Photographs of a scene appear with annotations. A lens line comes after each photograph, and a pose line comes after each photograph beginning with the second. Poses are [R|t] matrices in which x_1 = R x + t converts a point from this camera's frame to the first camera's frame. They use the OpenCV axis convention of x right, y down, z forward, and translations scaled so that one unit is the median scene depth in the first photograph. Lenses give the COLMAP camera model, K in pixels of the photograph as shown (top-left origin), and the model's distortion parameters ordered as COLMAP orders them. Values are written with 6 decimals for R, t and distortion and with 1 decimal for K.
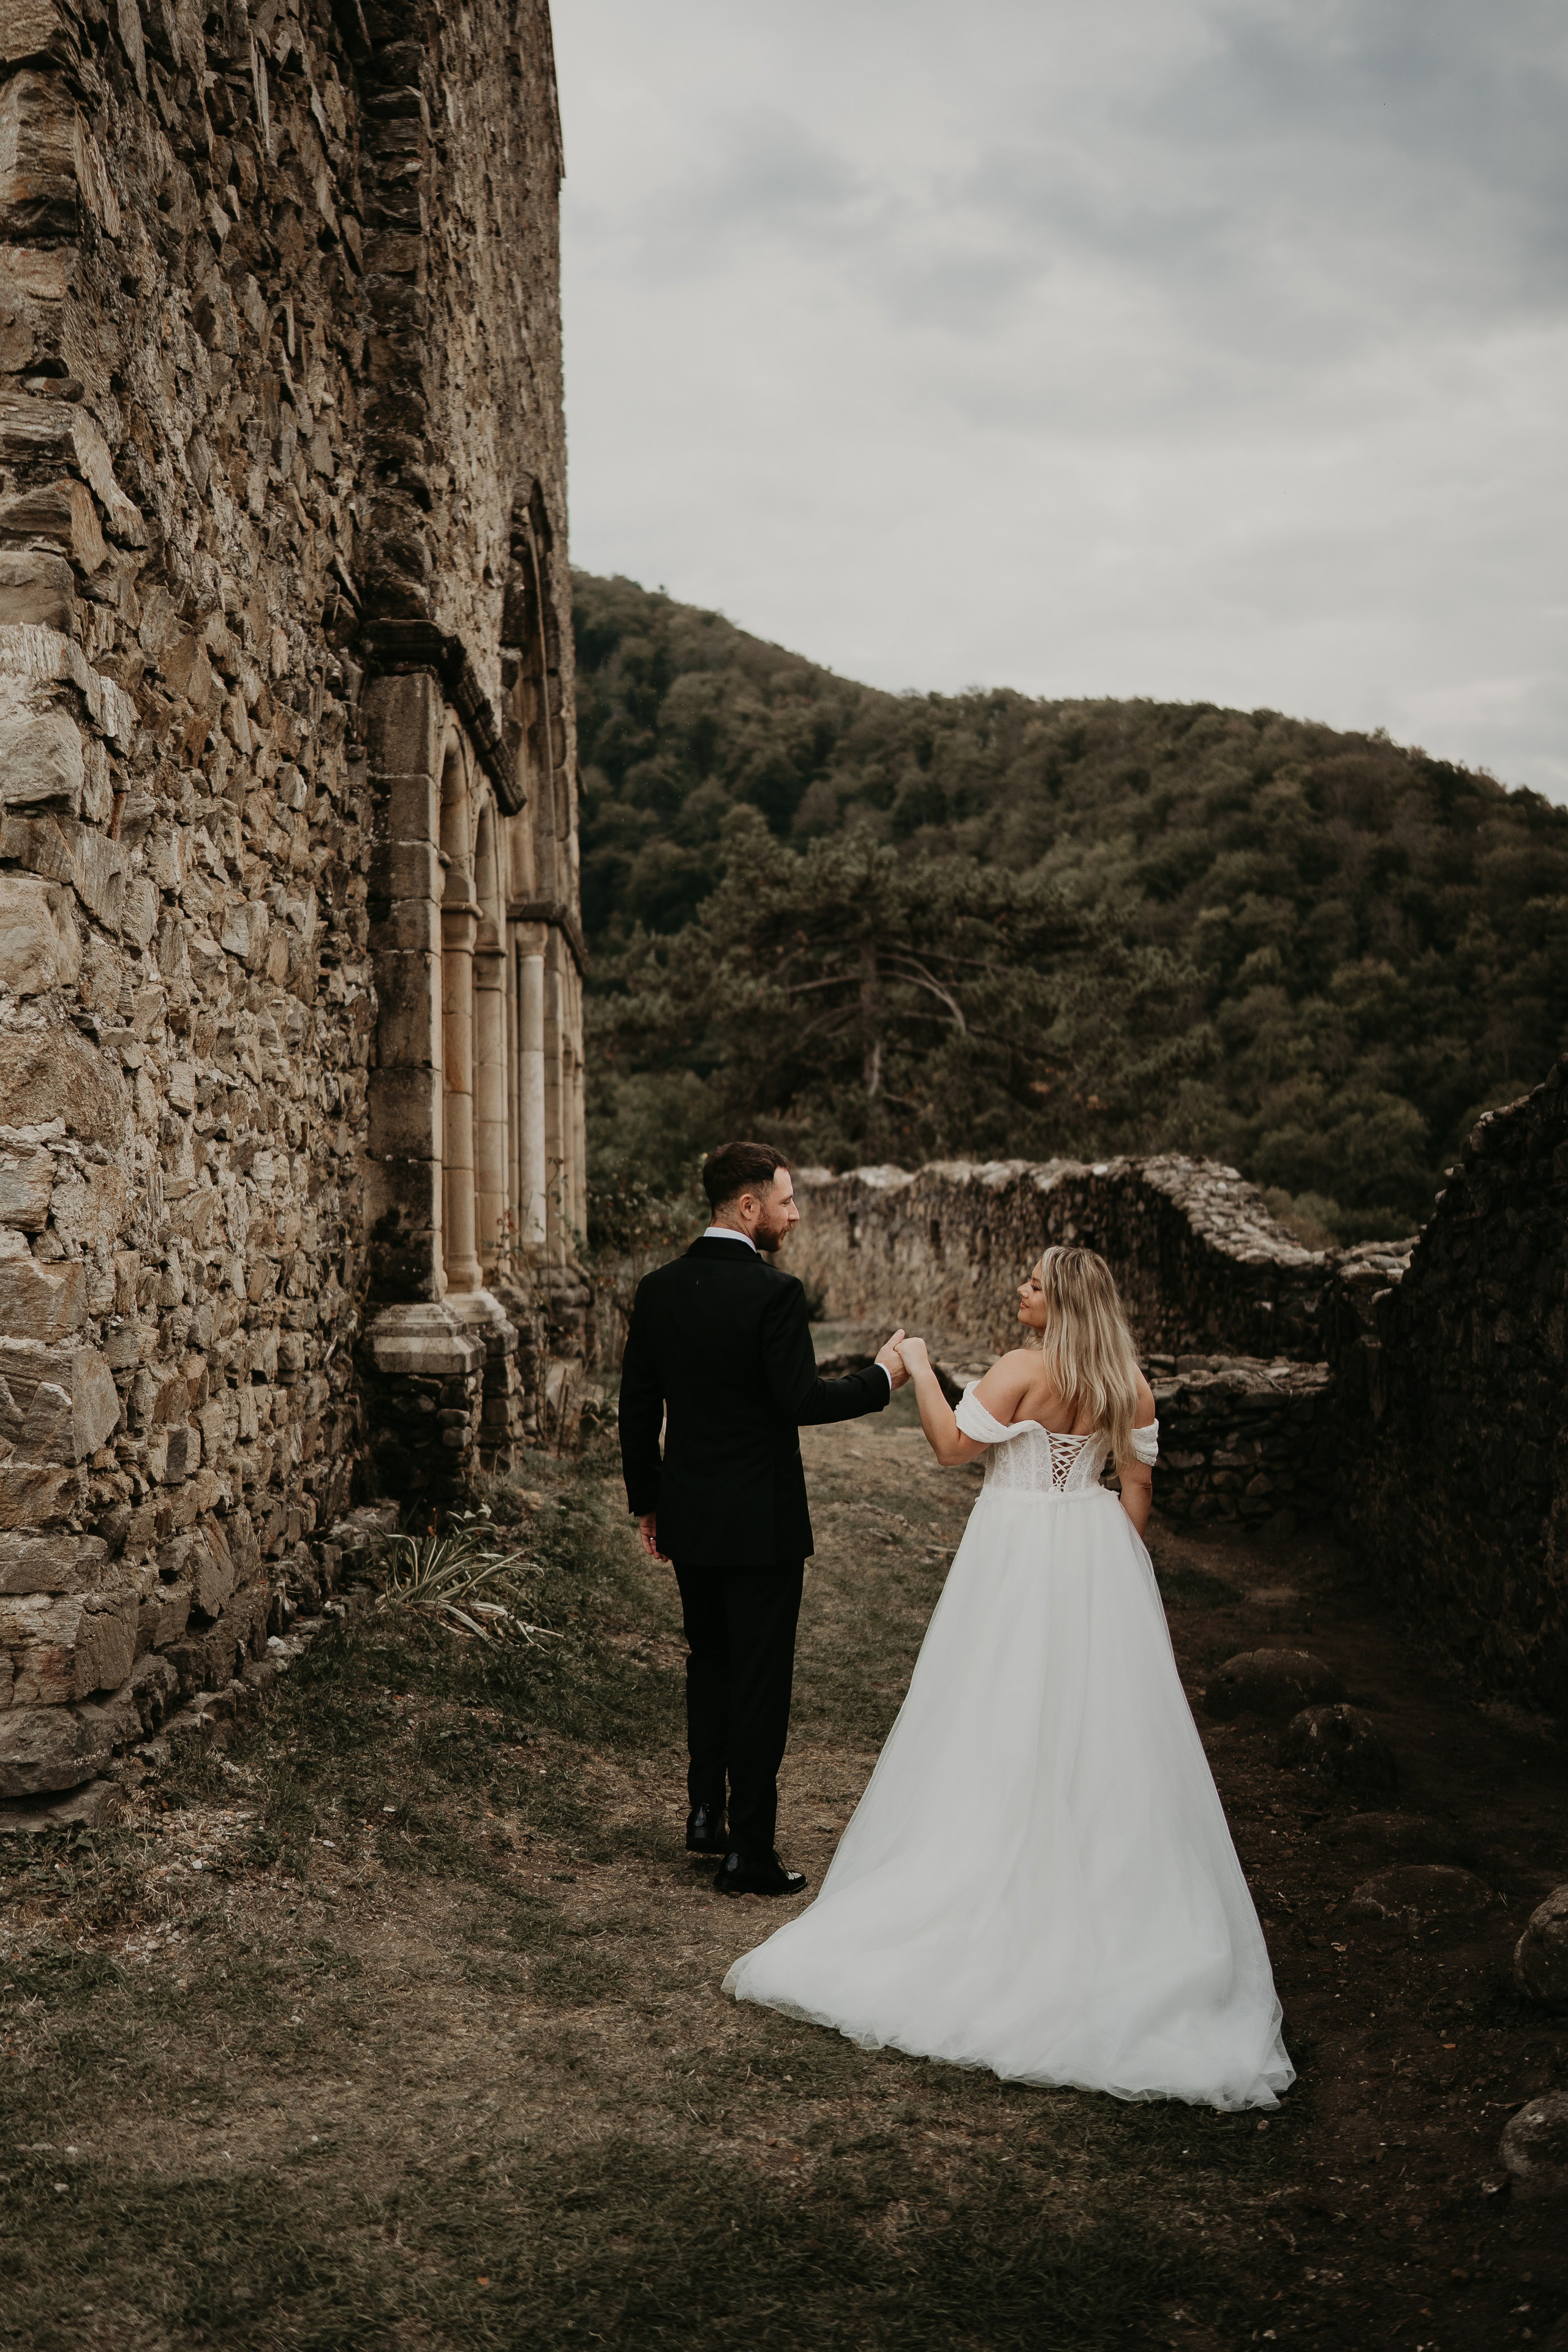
lens RADIAL K [[2261.3, 0, 773.9], [0, 2261.3, 1164.6], [0, 0, 1]] dist [-0.199512, 0.219081]
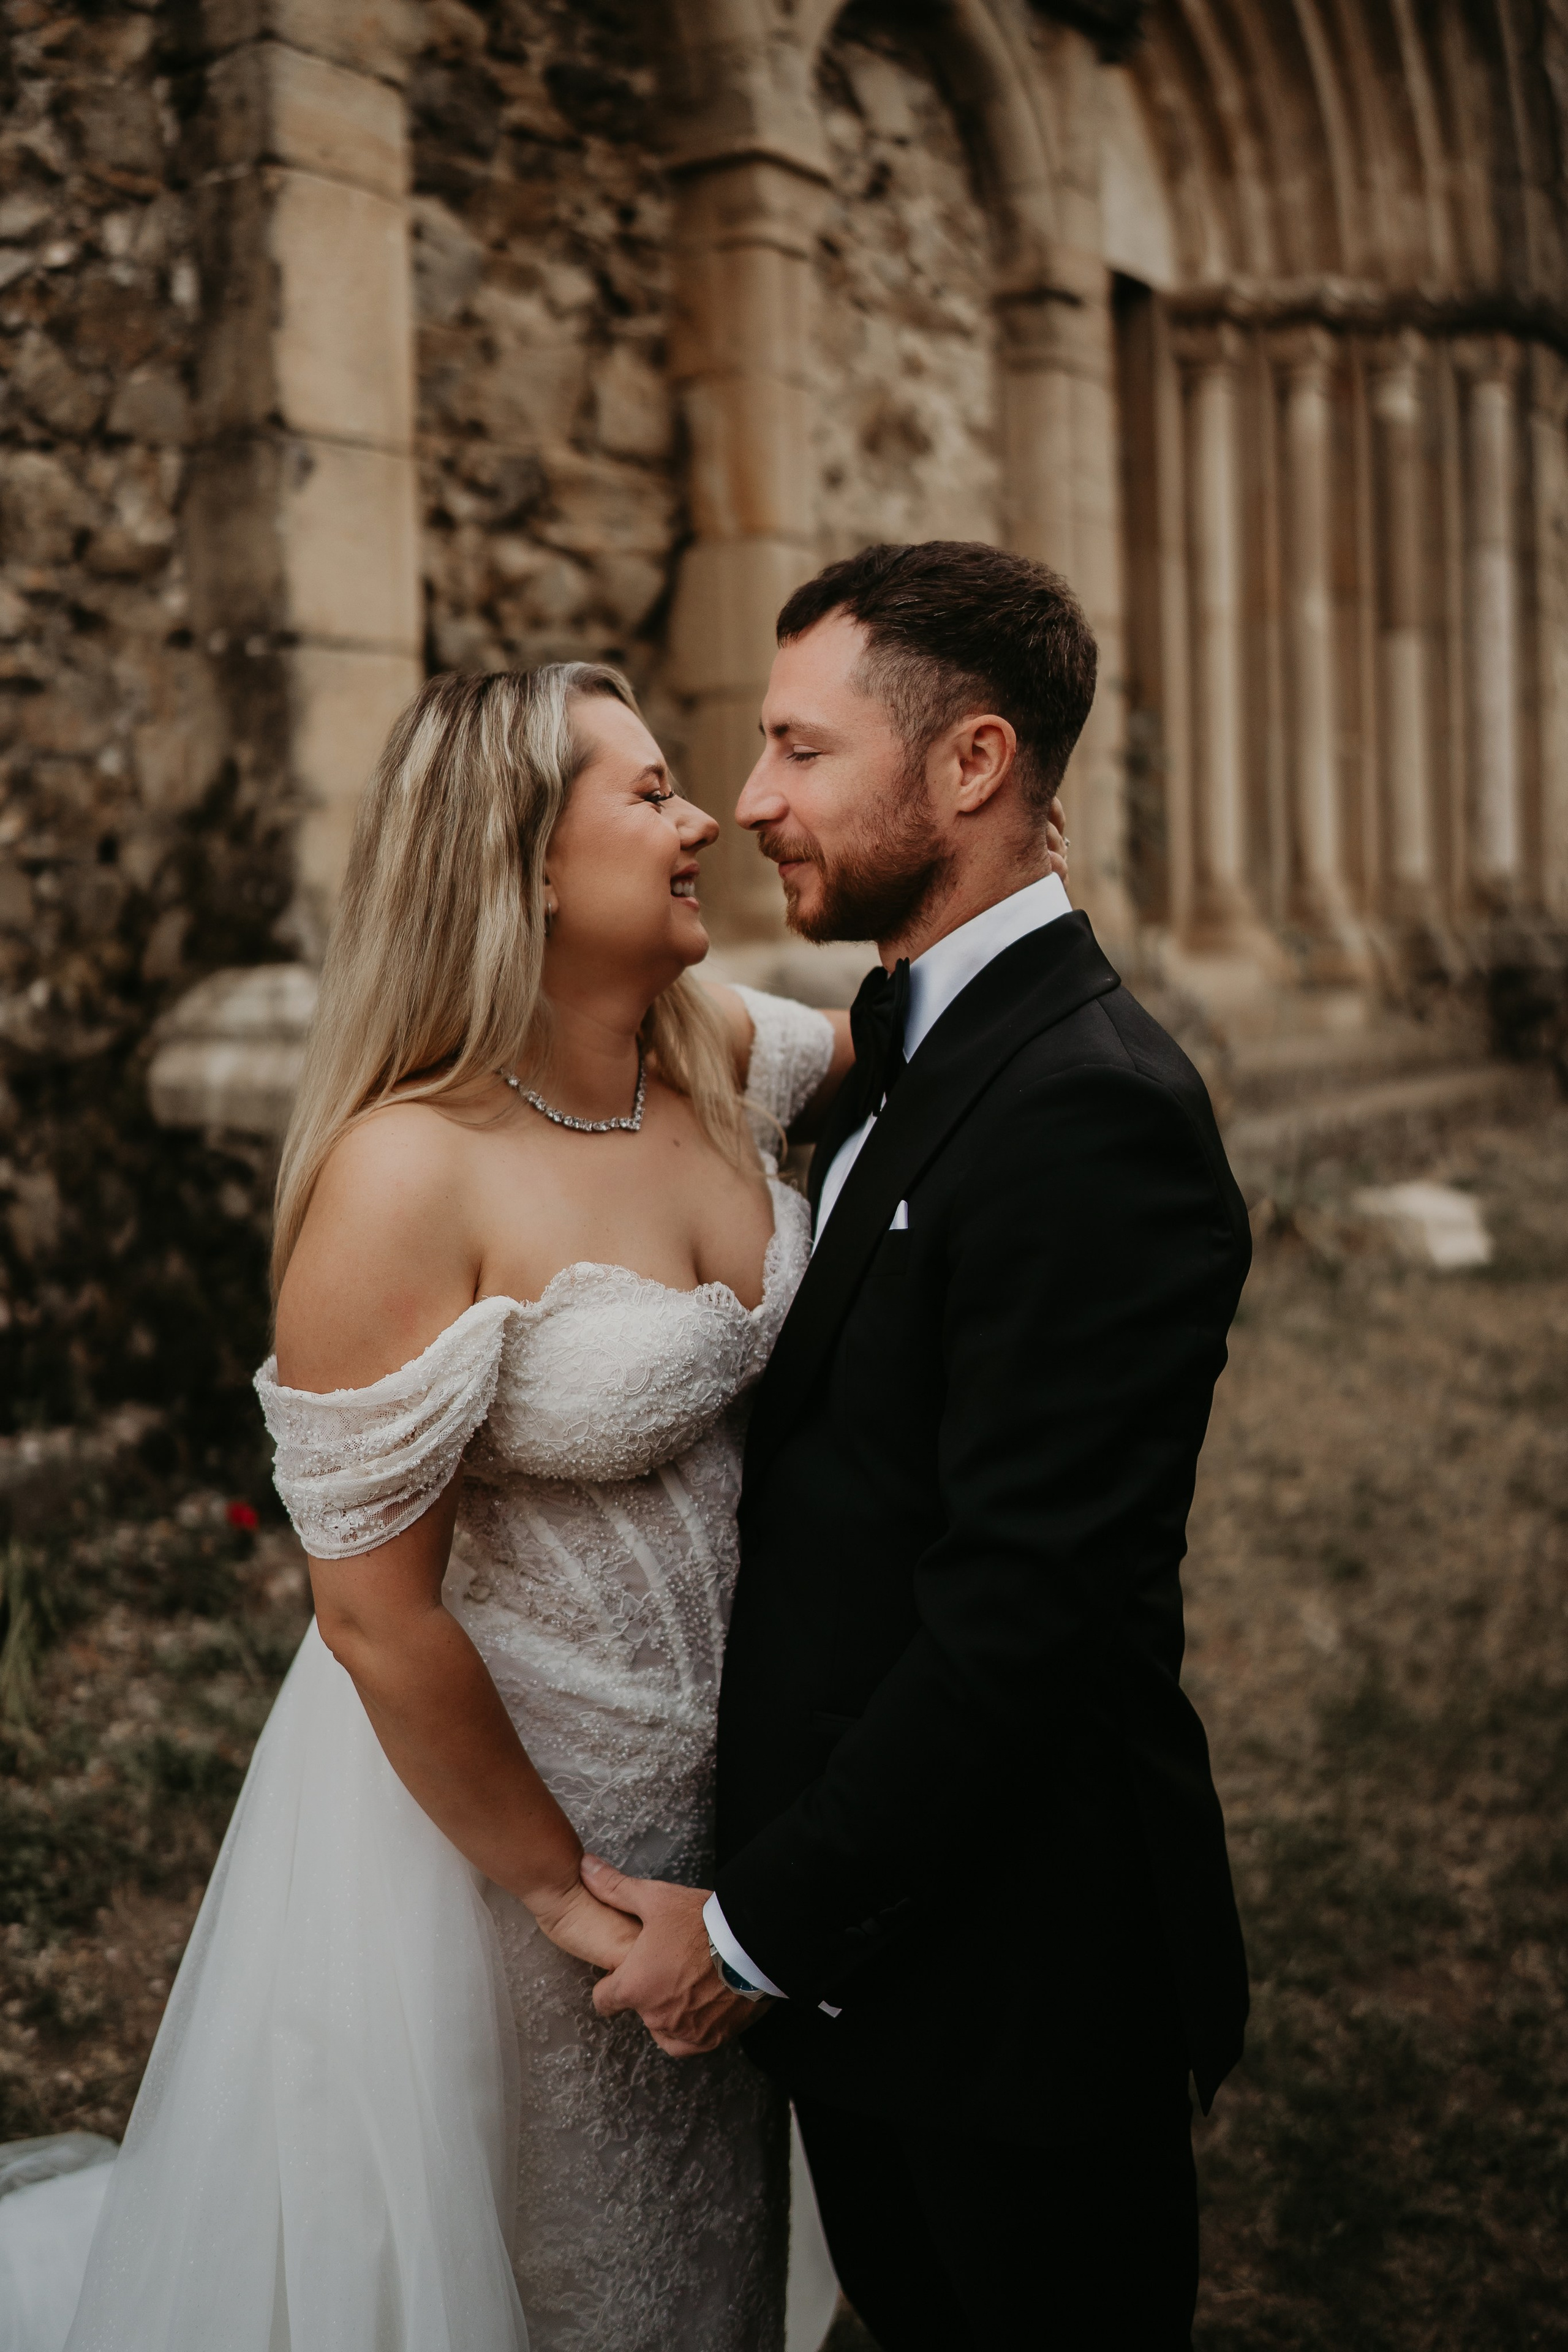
lens RADIAL K [[2416.3, 0, 724.7], [0, 2416.3, 1099.3], [0, 0, 1]] dist [-0.182750, 0.233786]
pose [[0.806017, 0.033889, -0.590921, 0.103048], [0.034024, 0.994056, 0.103417, 0.022174], [0.590913, -0.103461, 0.800073, 0.361992]]
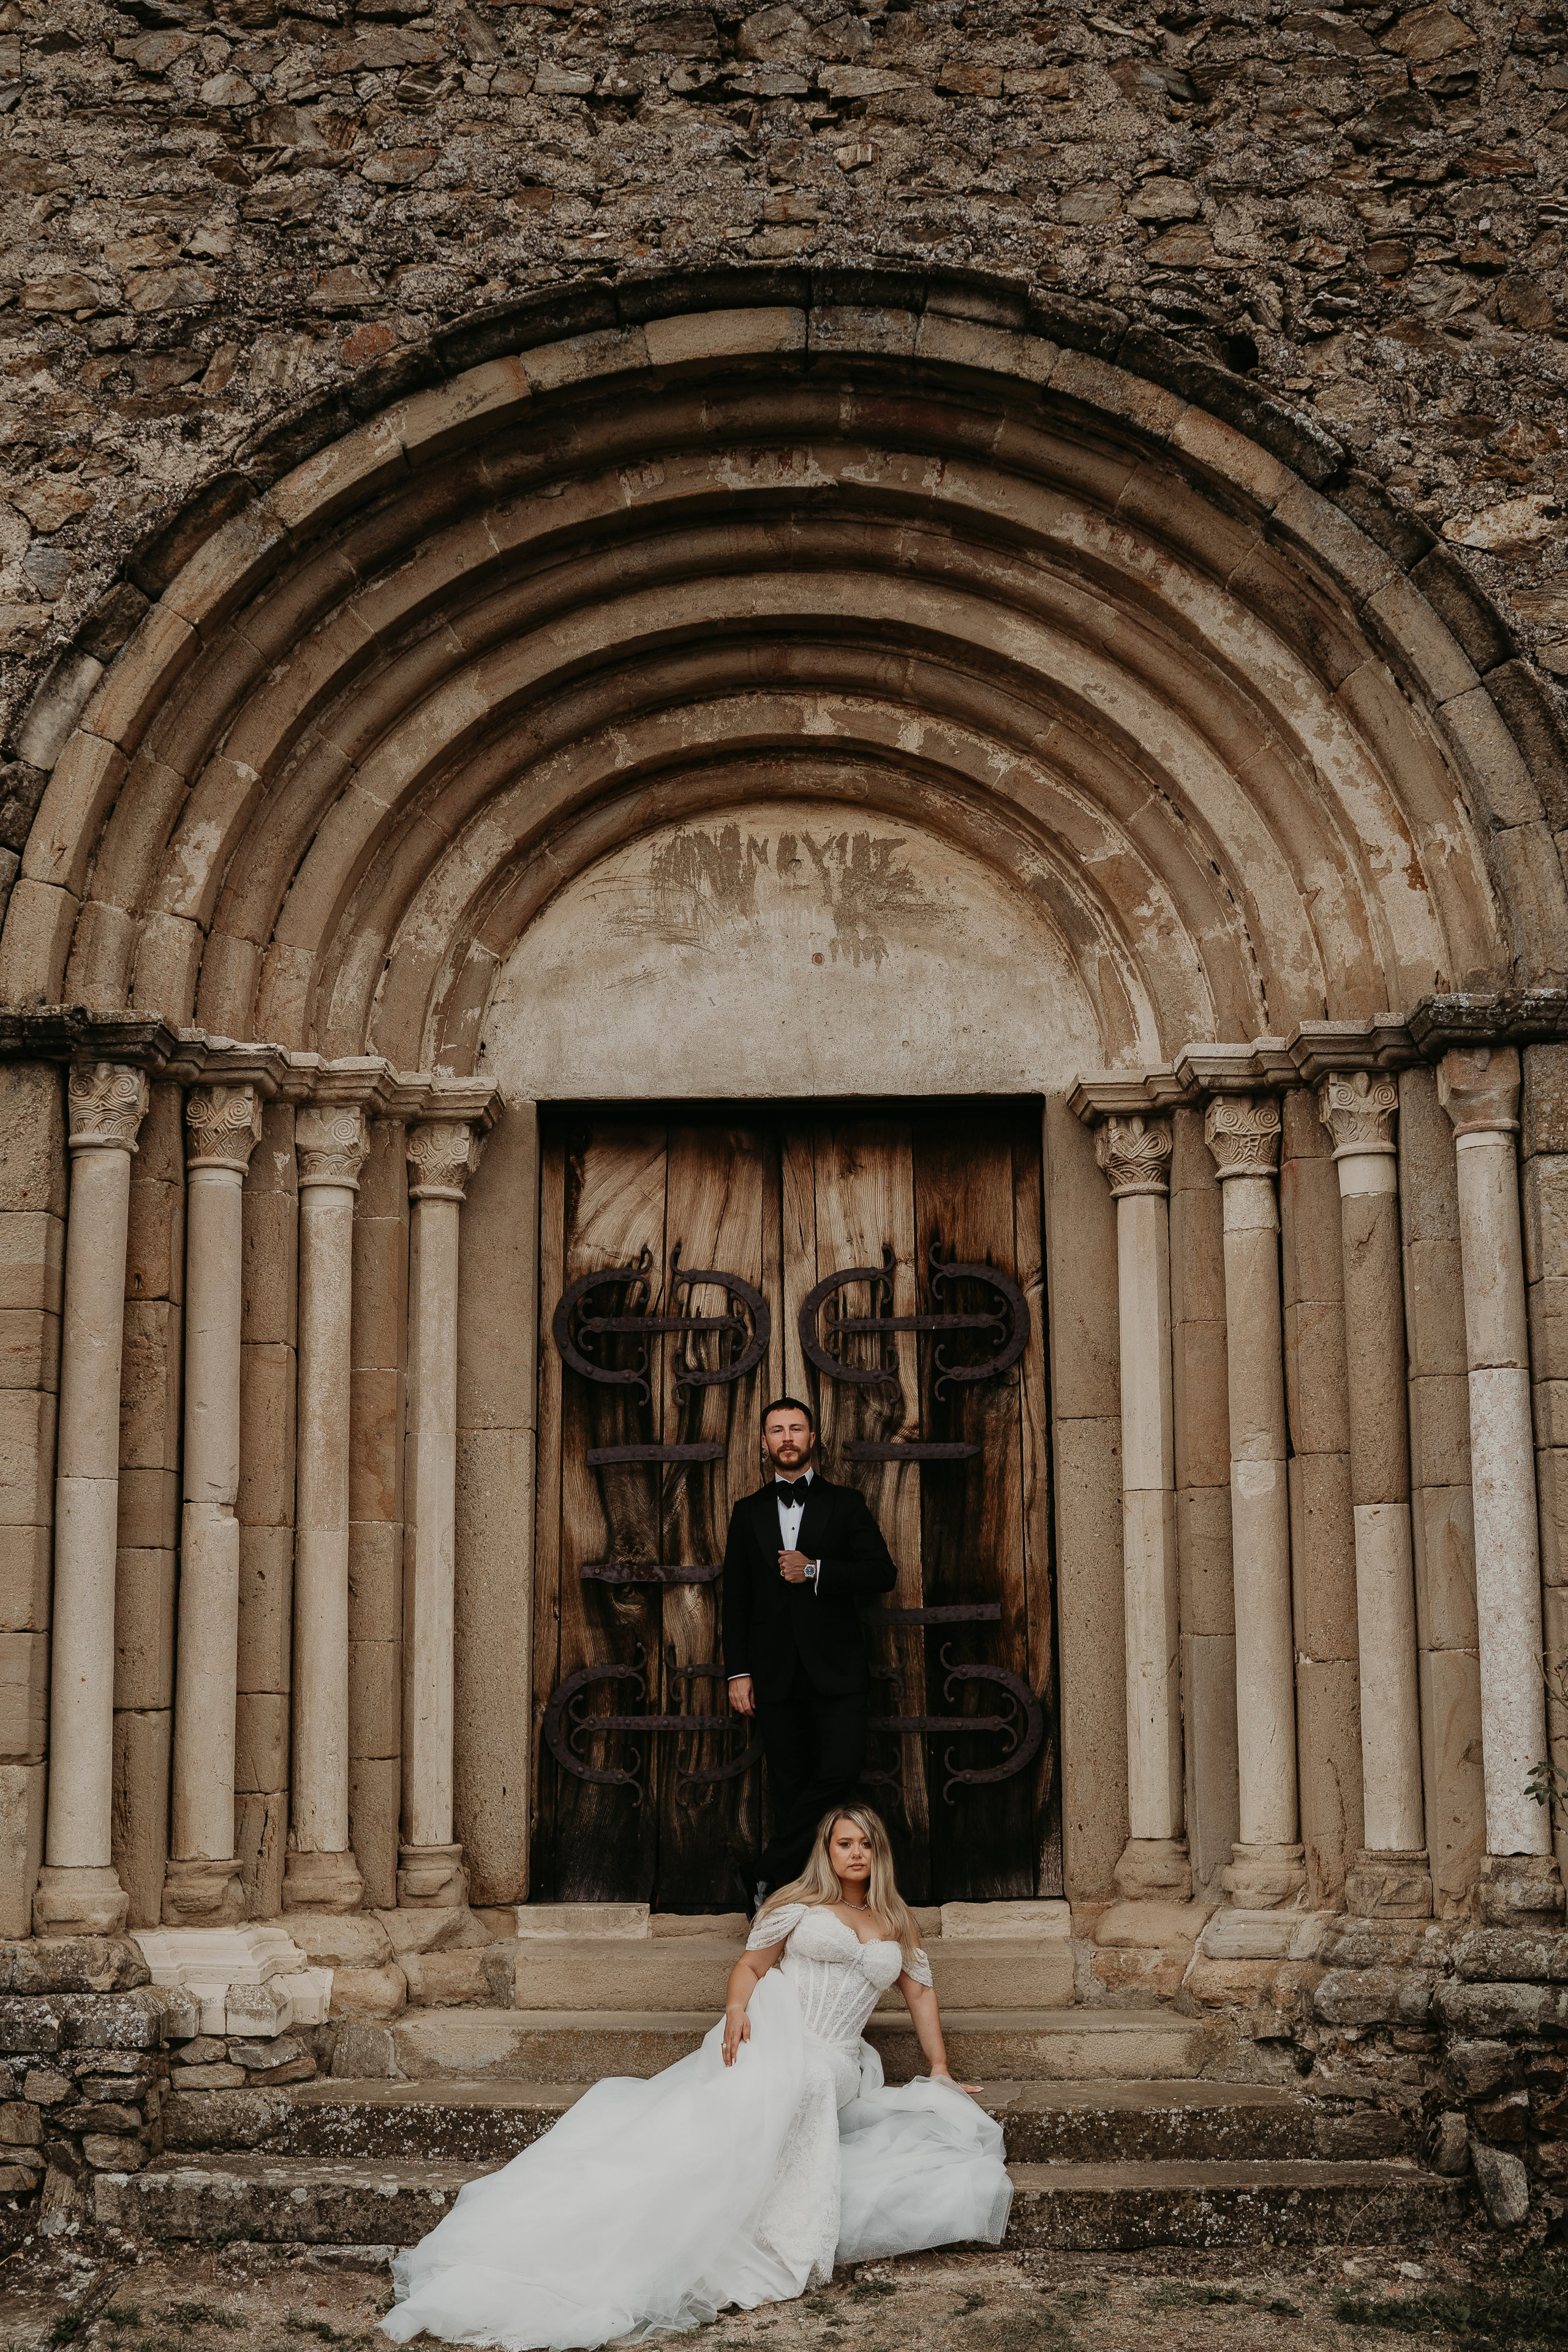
lens RADIAL K [[2409.8, 0, 745.3], [0, 2409.8, 1205.8], [0, 0, 1]] dist [-0.198420, 0.215199]
pose [[-0.053373, -0.159712, -0.985720, 0.319016], [0.034582, 0.986239, -0.161669, -0.015564], [0.997976, -0.042717, -0.047115, 0.883785]]
